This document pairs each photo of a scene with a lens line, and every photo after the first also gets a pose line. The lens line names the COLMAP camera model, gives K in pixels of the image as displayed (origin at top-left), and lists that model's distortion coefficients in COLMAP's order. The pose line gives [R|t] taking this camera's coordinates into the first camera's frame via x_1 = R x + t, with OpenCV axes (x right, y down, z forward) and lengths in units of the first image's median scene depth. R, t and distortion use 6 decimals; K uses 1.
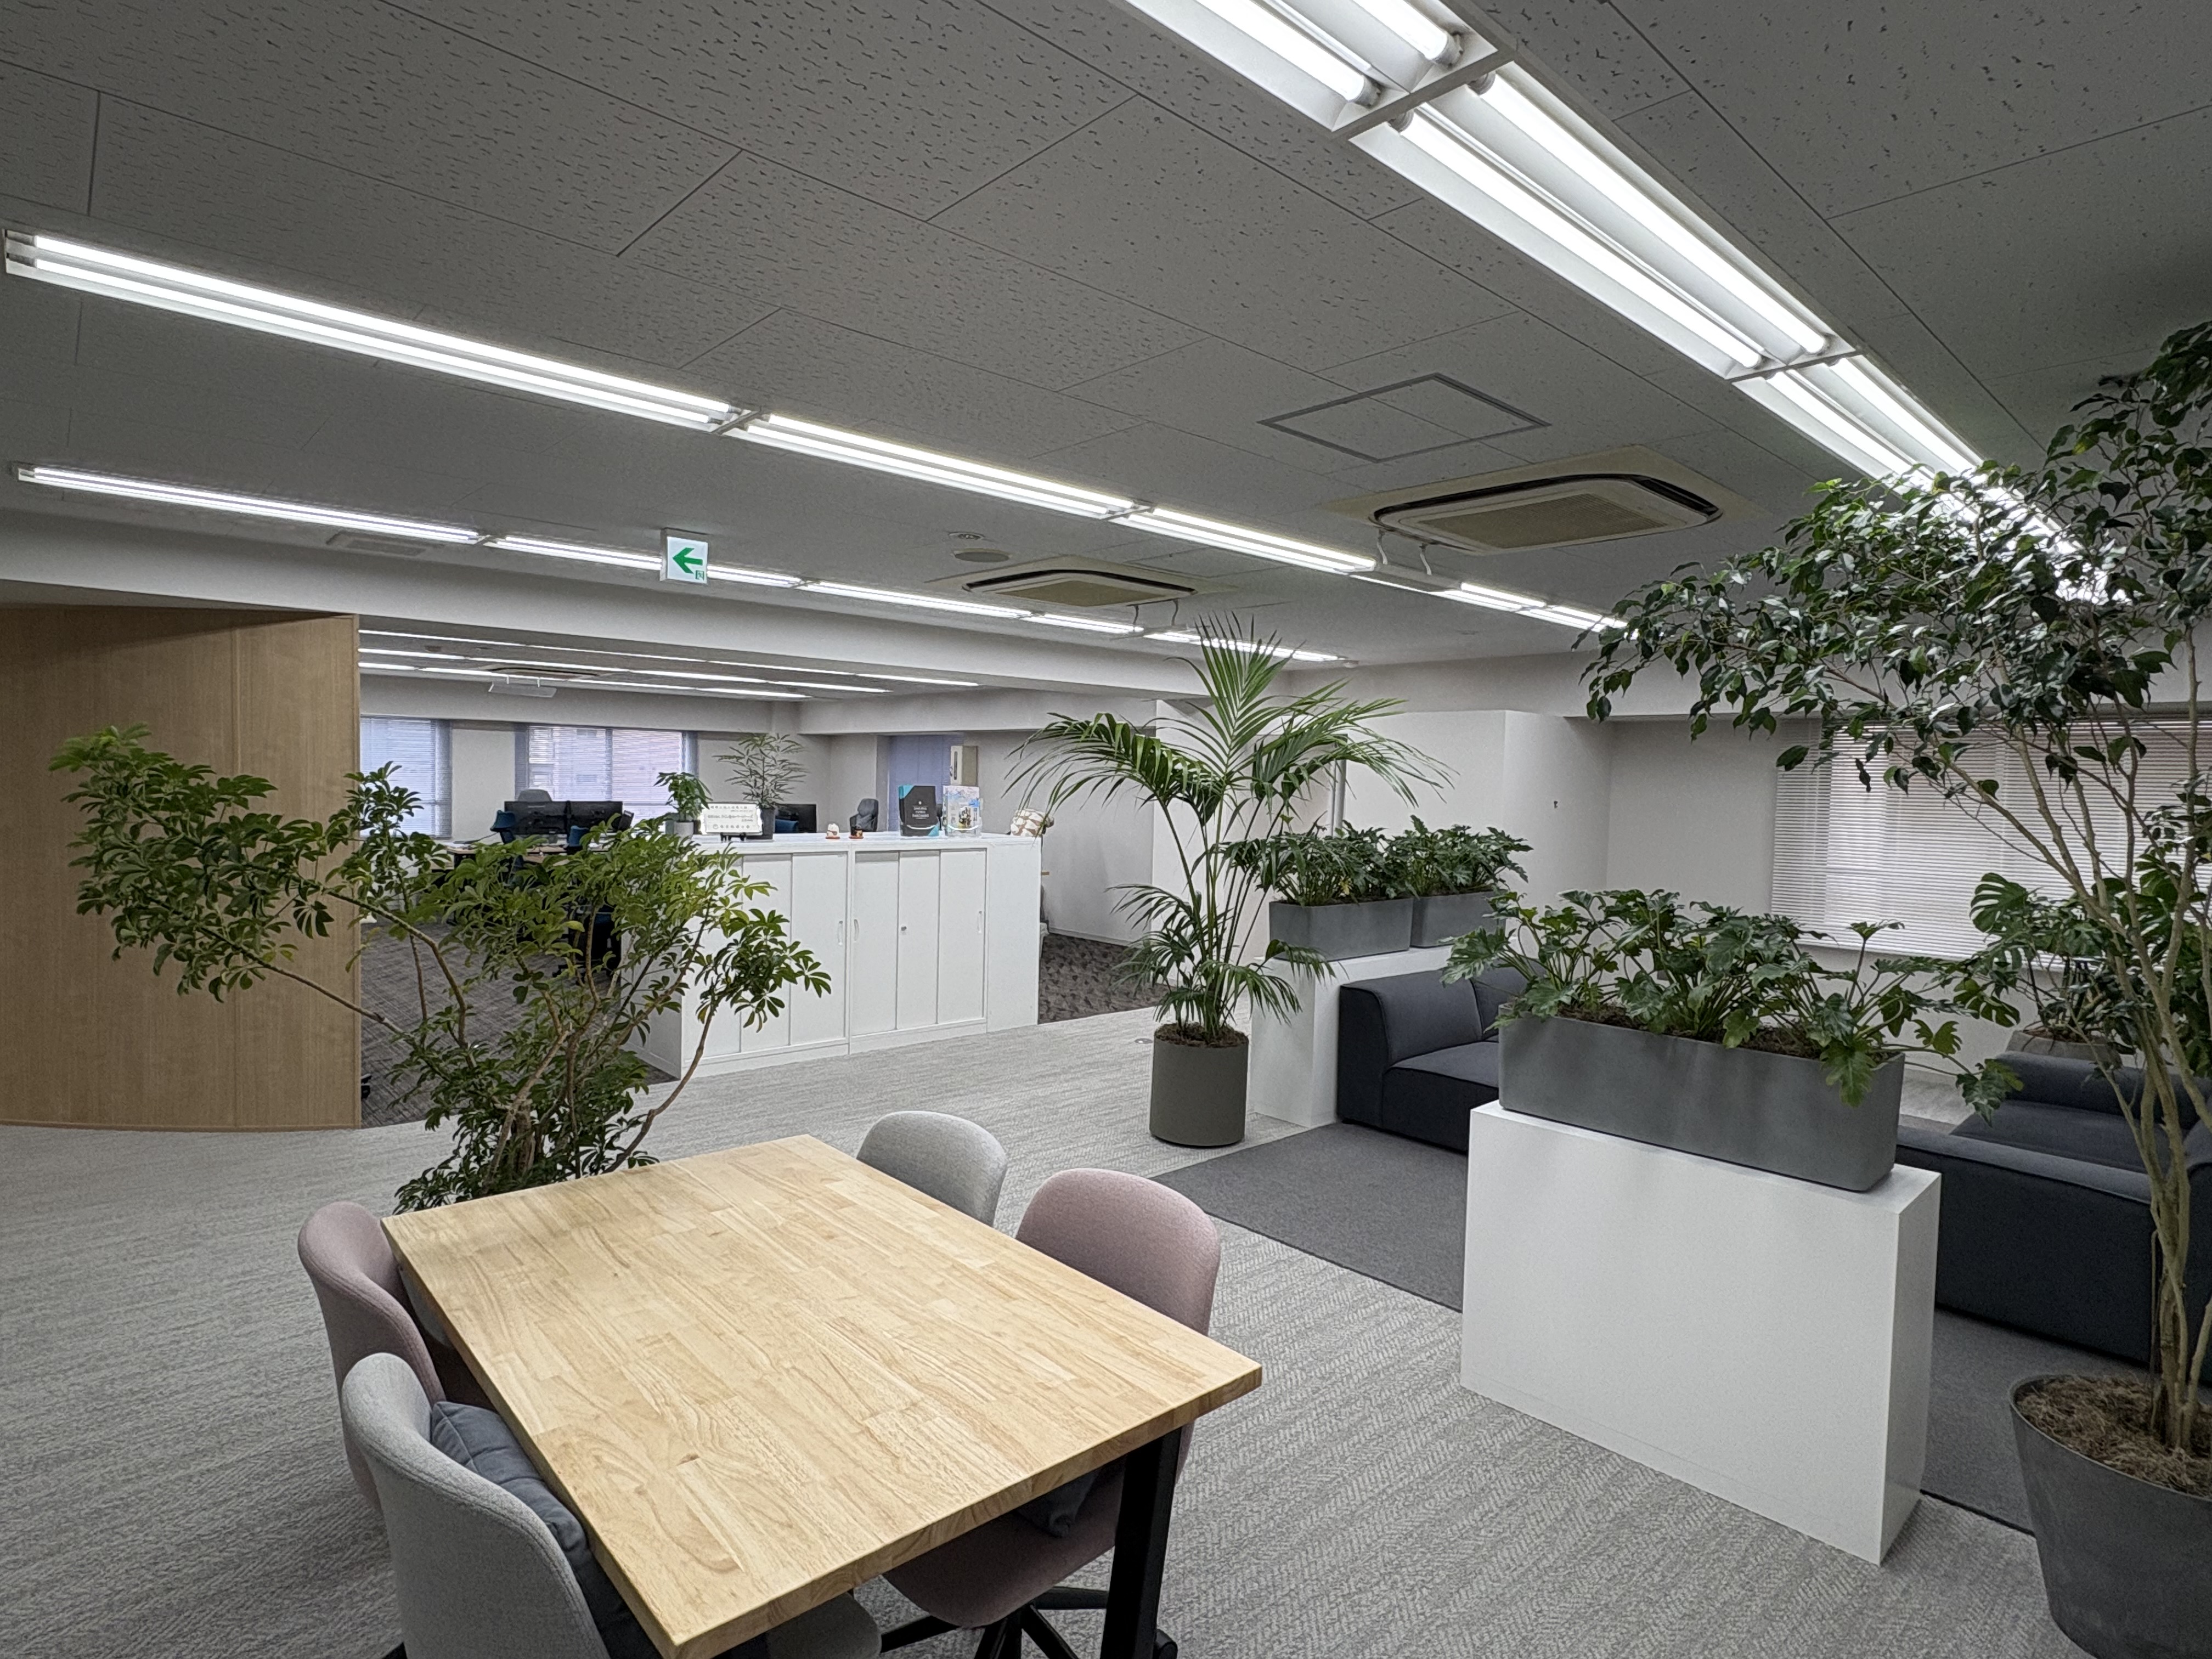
lens RADIAL K [[1169.6, 0, 1102.5], [0, 1169.6, 829.2], [0, 0, 1]] dist [-0.002412, 0.000003]
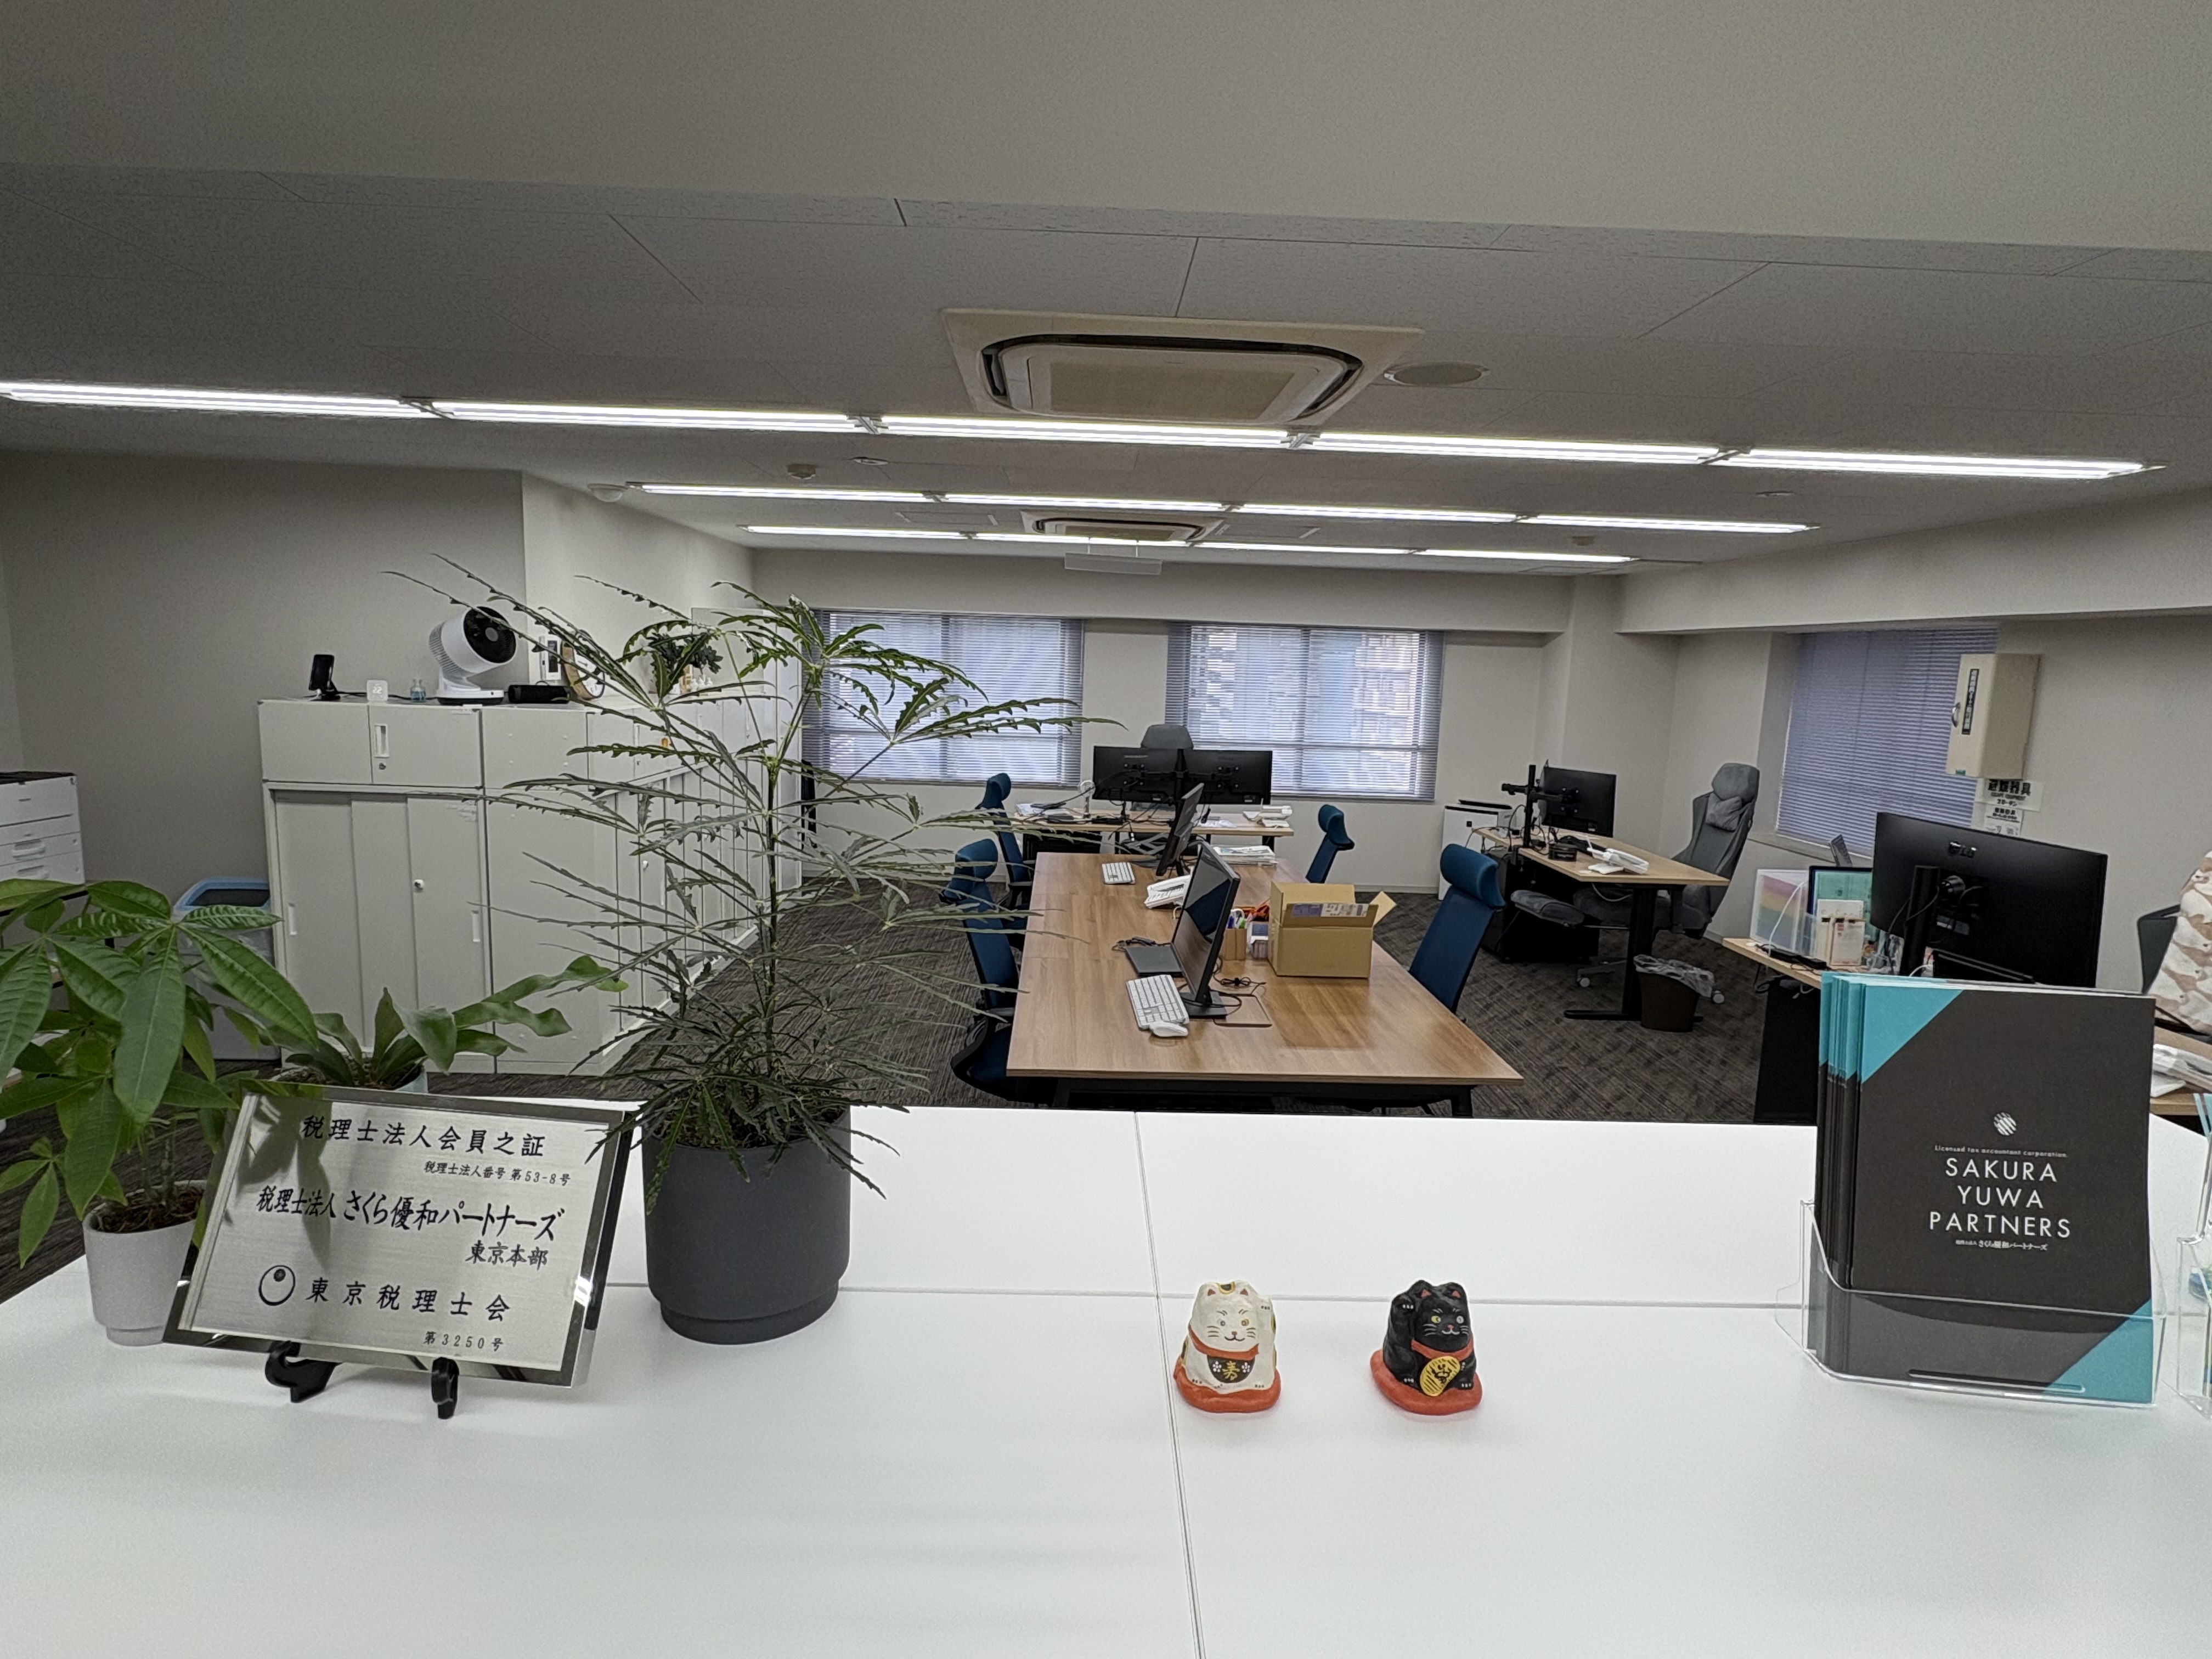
lens RADIAL K [[1169.6, 0, 1105.9], [0, 1169.6, 832.6], [0, 0, 1]] dist [-0.002412, 0.000003]
pose [[0.760691, 0.094426, -0.642210, -0.085268], [-0.041127, 0.994386, 0.097494, -0.034481], [0.647810, -0.047750, 0.760304, 0.458350]]
